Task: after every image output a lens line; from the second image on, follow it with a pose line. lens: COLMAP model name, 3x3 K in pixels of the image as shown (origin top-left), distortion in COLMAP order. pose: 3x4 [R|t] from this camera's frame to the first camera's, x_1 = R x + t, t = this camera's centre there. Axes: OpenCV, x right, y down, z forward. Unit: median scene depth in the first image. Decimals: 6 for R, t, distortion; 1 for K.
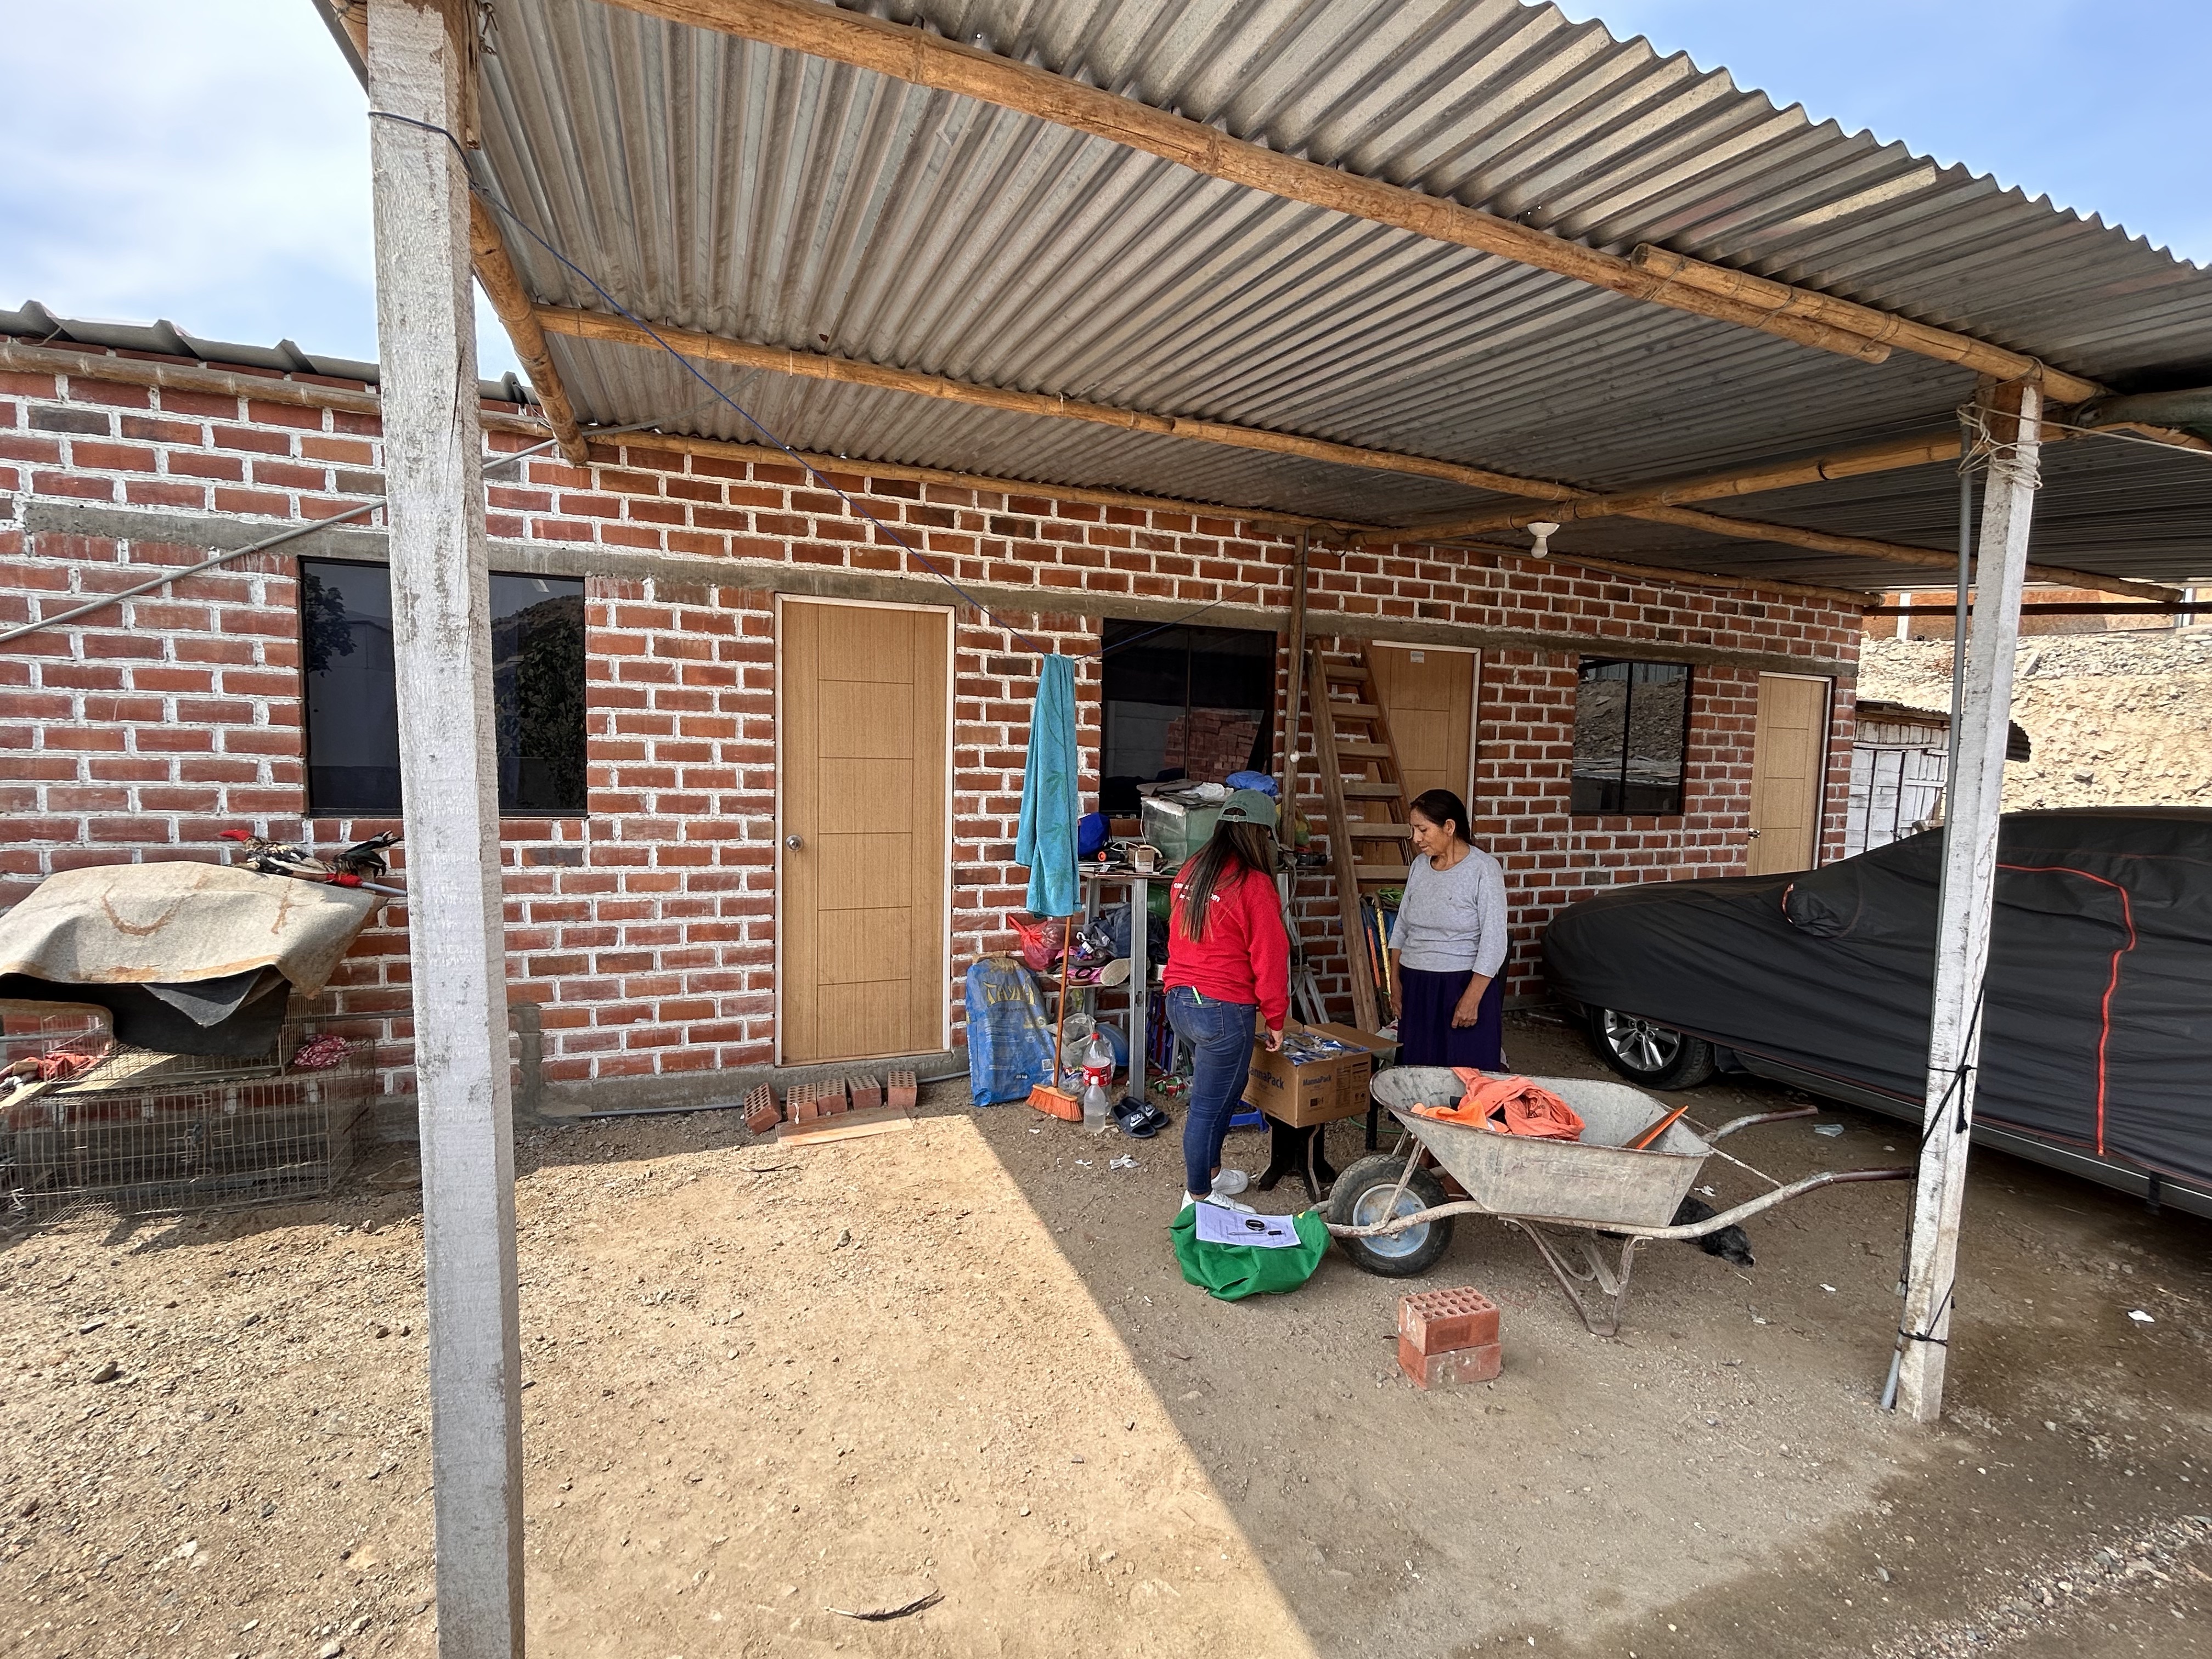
lens RADIAL K [[999.0, 0, 1094.6], [0, 999.0, 824.5], [0, 0, 1]] dist [-0.000741, 0.002109]
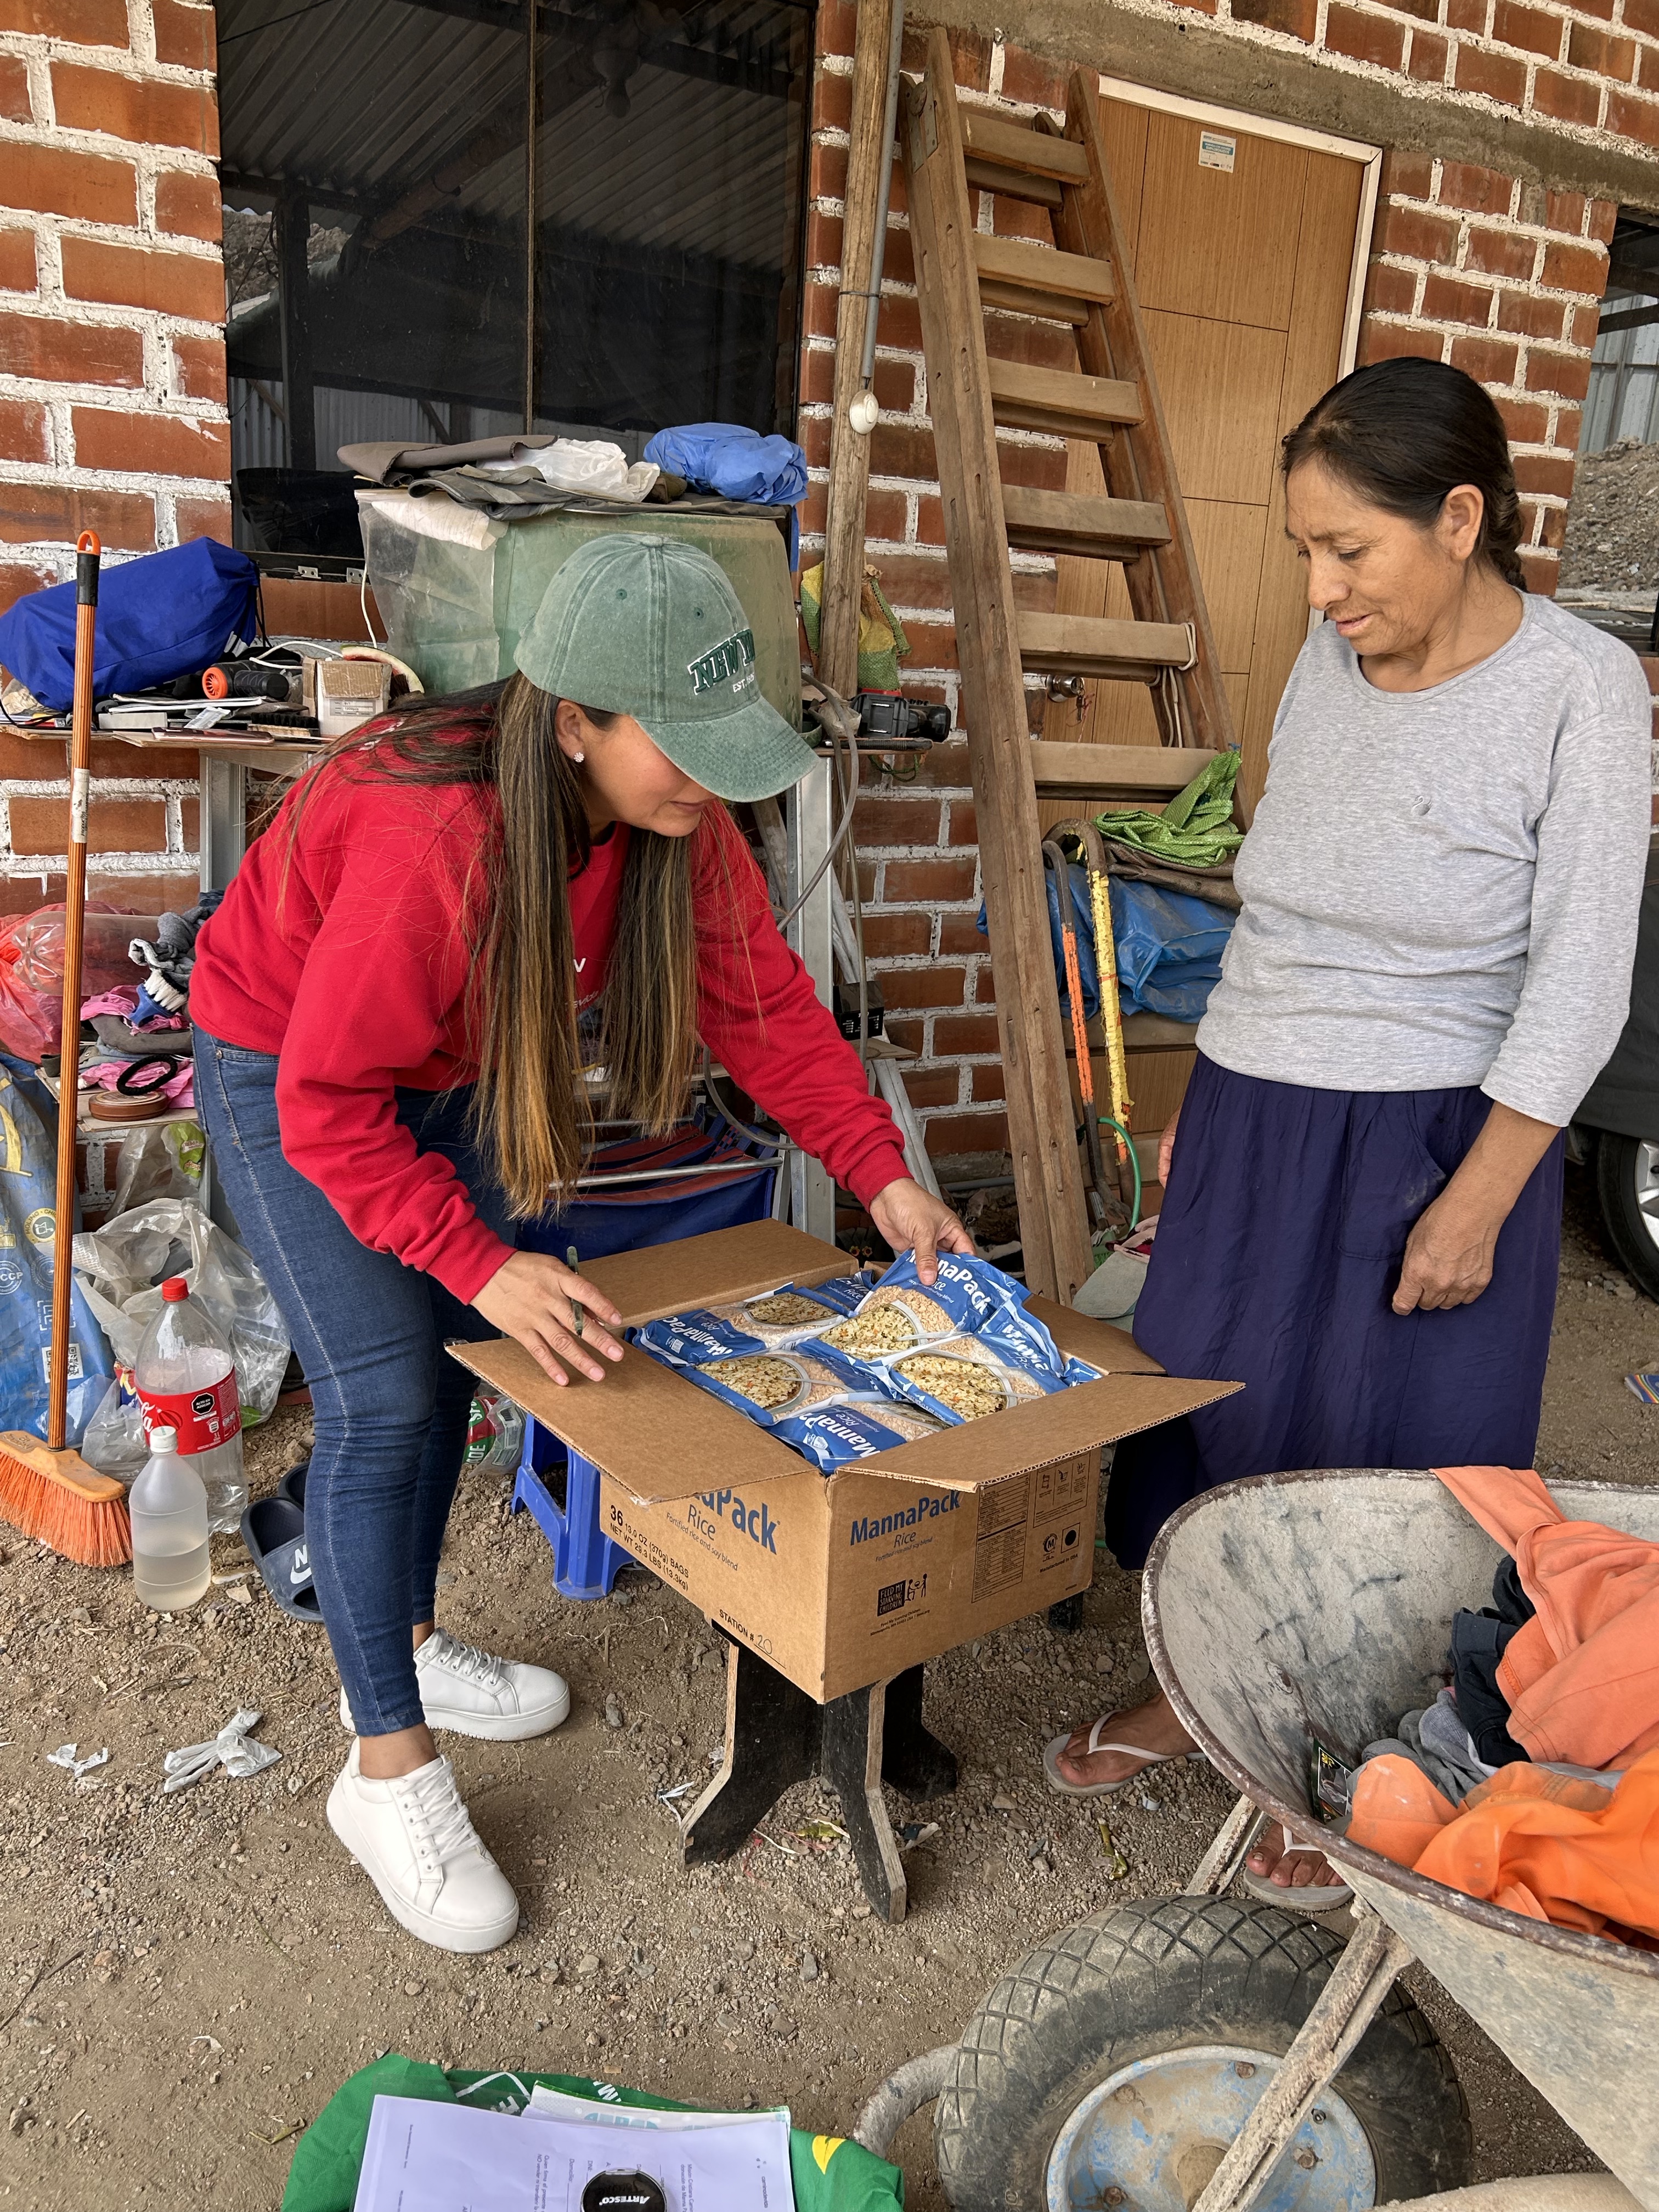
lens RADIAL K [[1788.4, 0, 795.8], [0, 1788.4, 1113.8], [0, 0, 1]] dist [0.048402, -0.058326]
pose [[0.987556, -0.014420, 0.156608, 0.090820], [-0.016404, 0.980912, 0.193759, 0.049852], [-0.156413, -0.193916, 0.968469, 0.421822]]
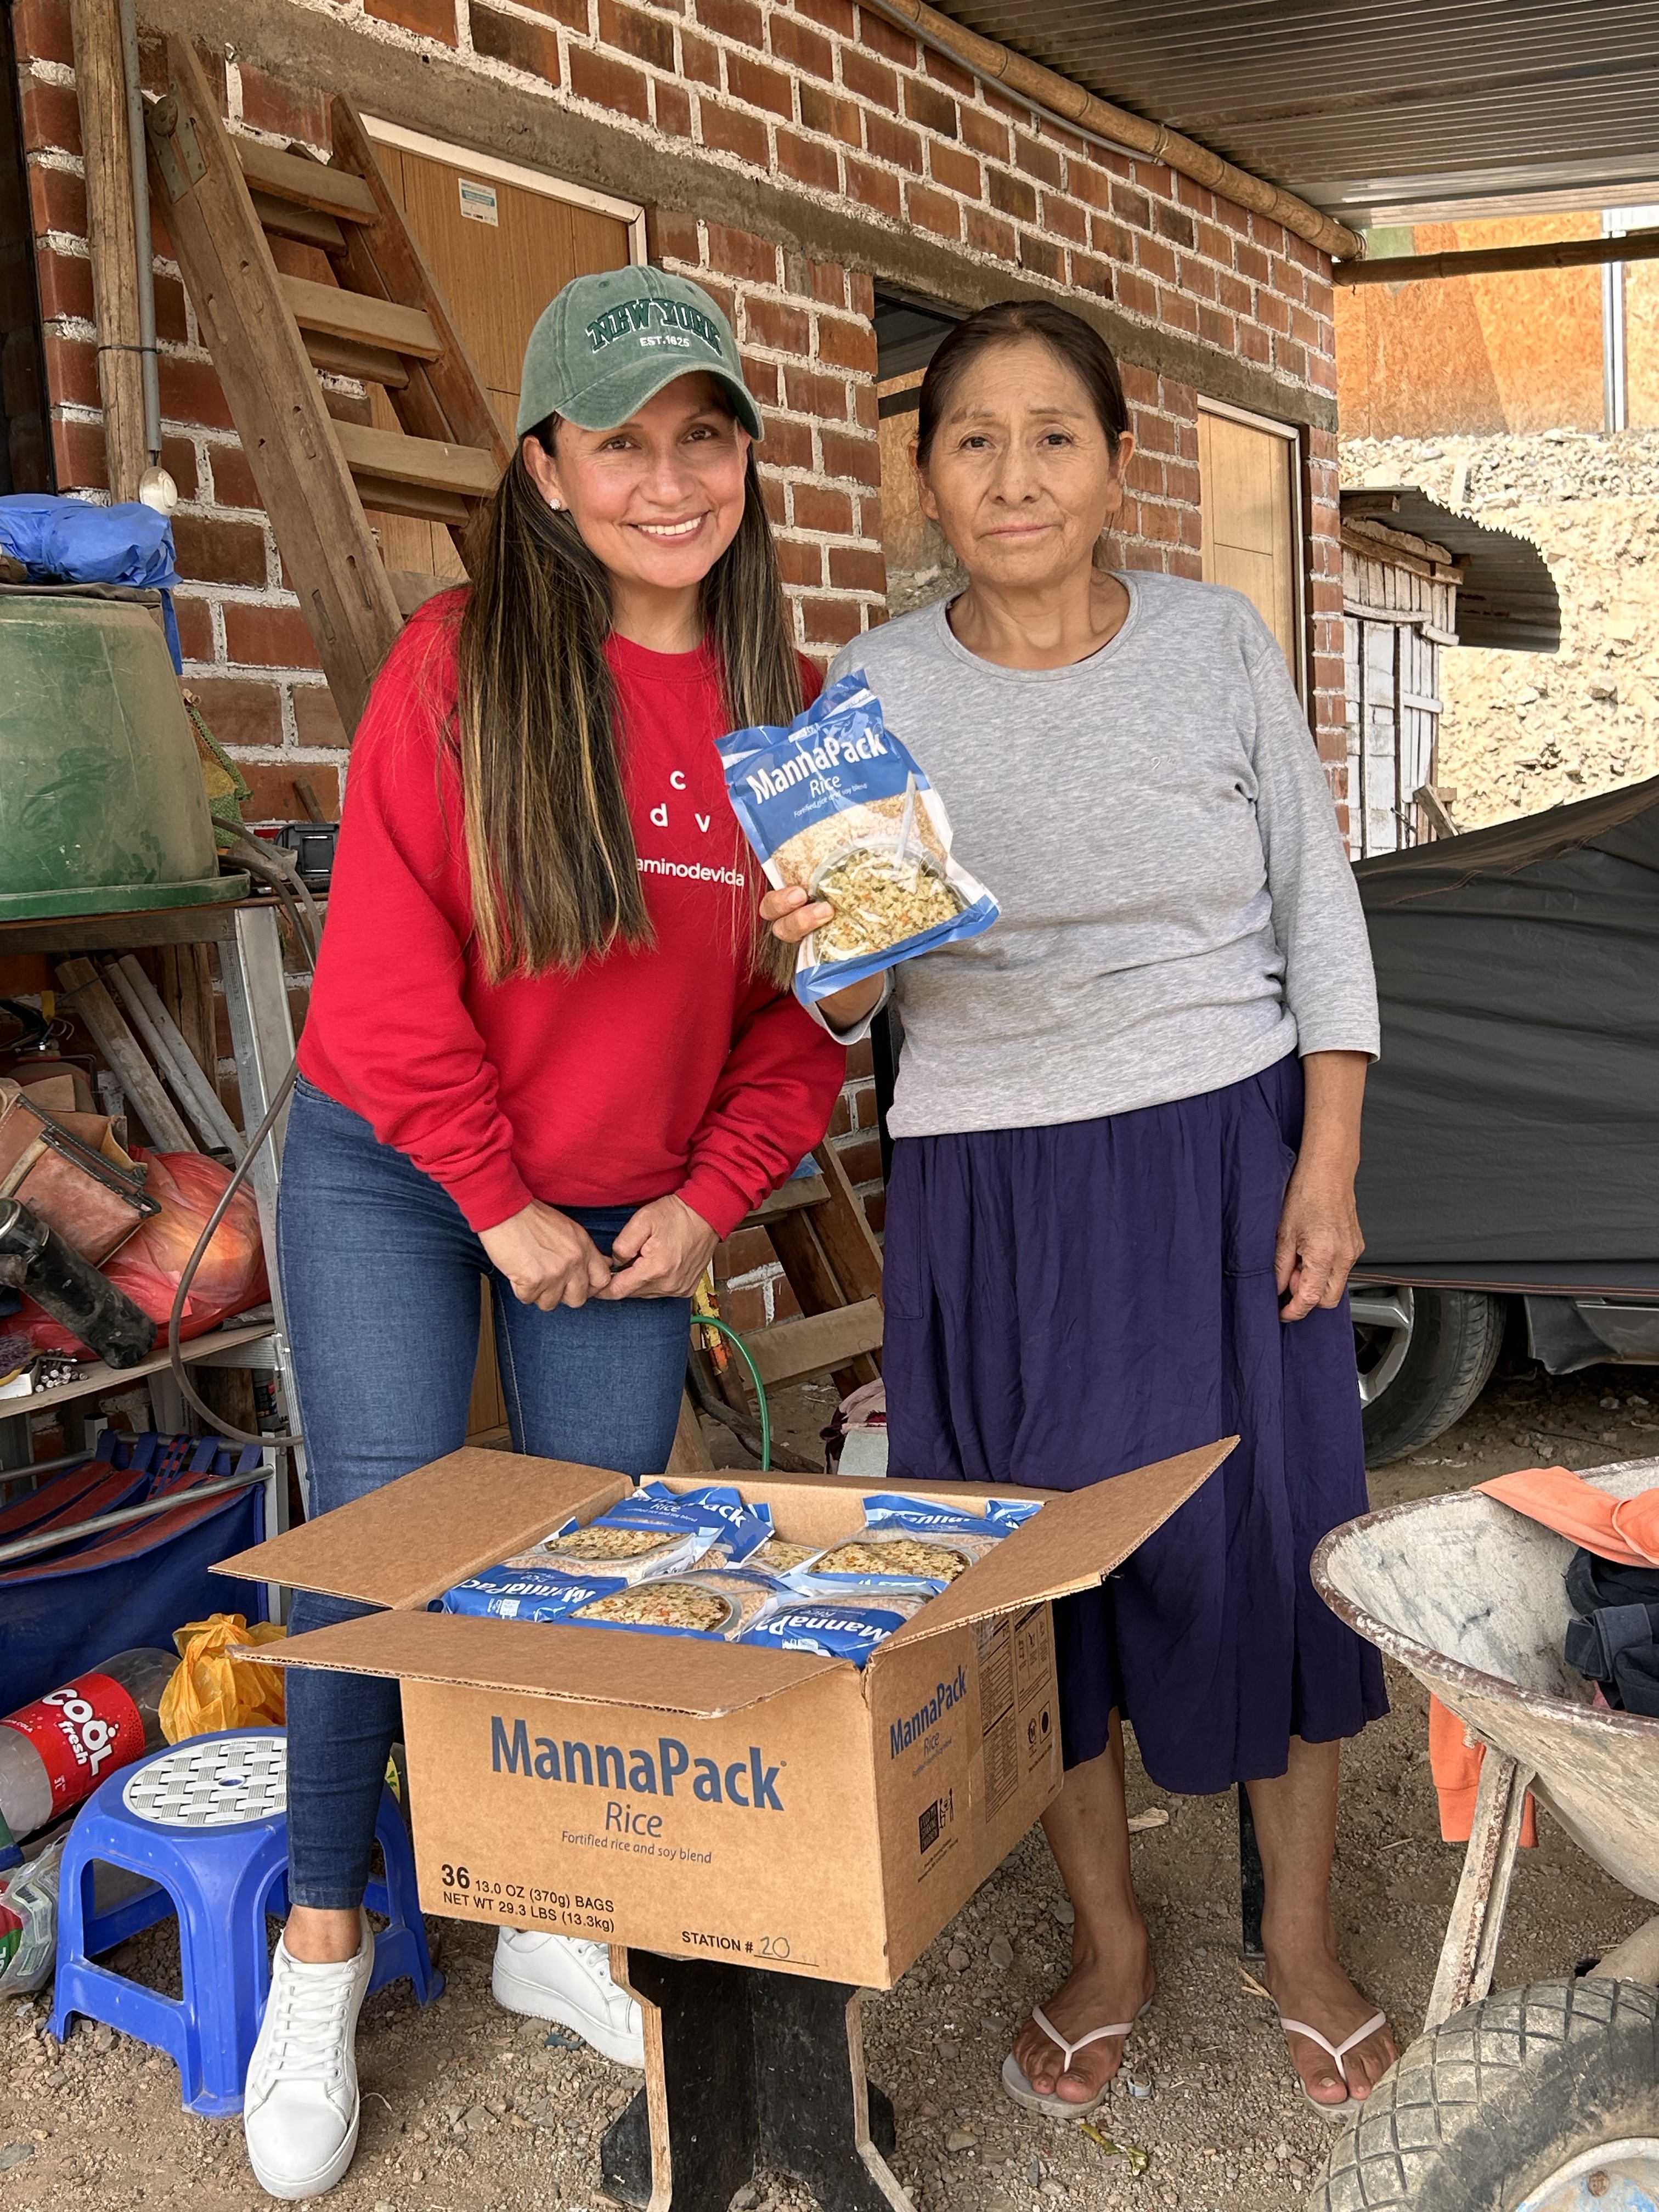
lens RADIAL K [[2386.0, 0, 823.6], [0, 2386.0, 1131.8], [0, 0, 1]] dist [0.021496, 0.000000]
pose [[0.812820, -0.133283, 0.567062, -0.031042], [0.118001, 0.990963, 0.063777, 0.081157], [-0.570438, 0.015075, 0.821203, 0.453045]]
